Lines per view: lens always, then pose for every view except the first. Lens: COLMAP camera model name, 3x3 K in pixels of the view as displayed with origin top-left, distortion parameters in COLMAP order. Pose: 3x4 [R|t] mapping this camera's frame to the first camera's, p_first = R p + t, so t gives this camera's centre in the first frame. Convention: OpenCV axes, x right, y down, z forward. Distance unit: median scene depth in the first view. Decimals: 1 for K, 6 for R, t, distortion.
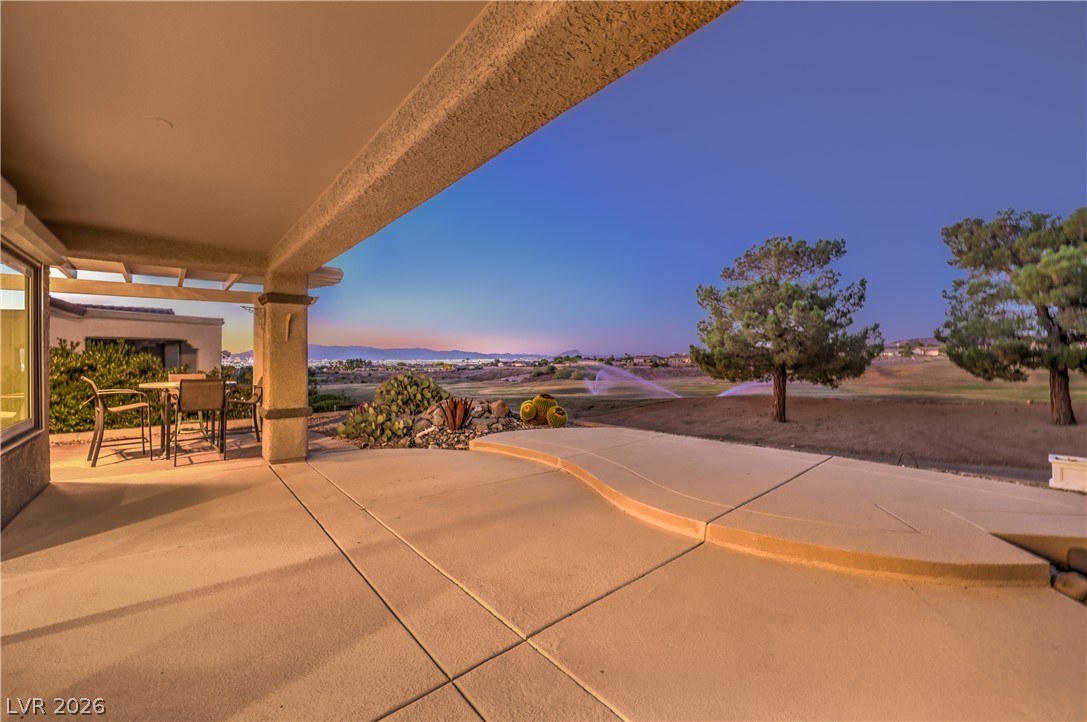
lens RADIAL K [[450.4, 0, 566.4], [0, 450.4, 354.8], [0, 0, 1]] dist [0.001008, 0.000971]
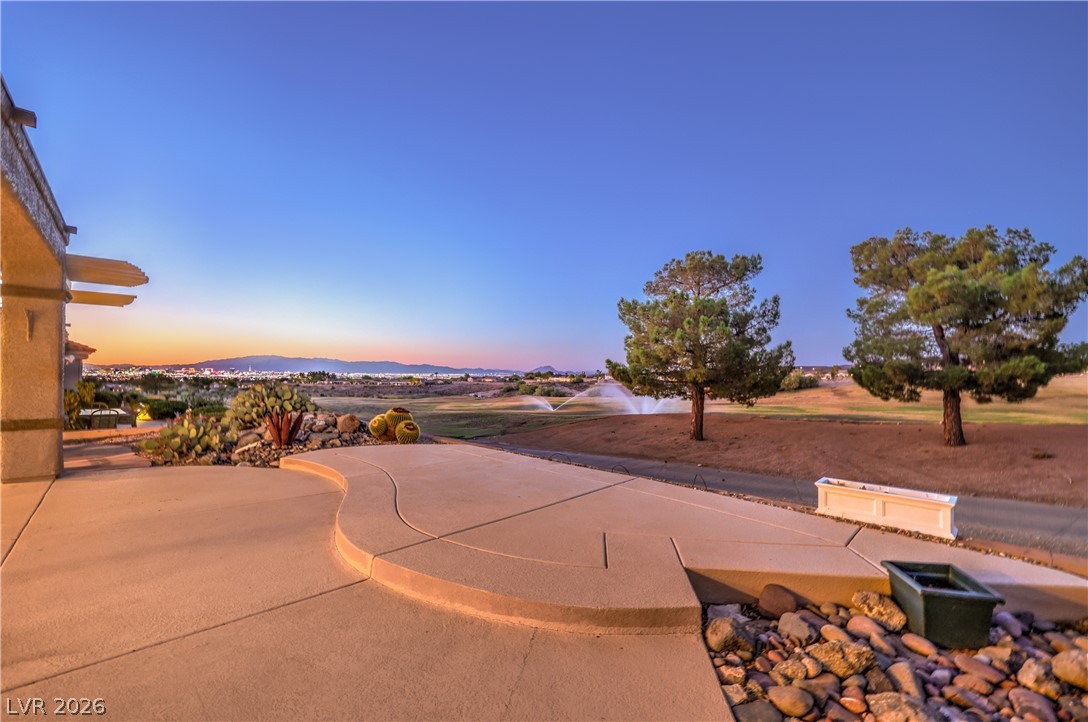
lens RADIAL K [[450.8, 0, 568.6], [0, 450.8, 373.3], [0, 0, 1]] dist [0.001008, 0.000971]
pose [[0.998771, 0.016128, 0.046869, 0.155303], [-0.016352, 0.999857, 0.004400, 0.003918], [-0.046792, -0.005161, 0.998891, 0.031811]]
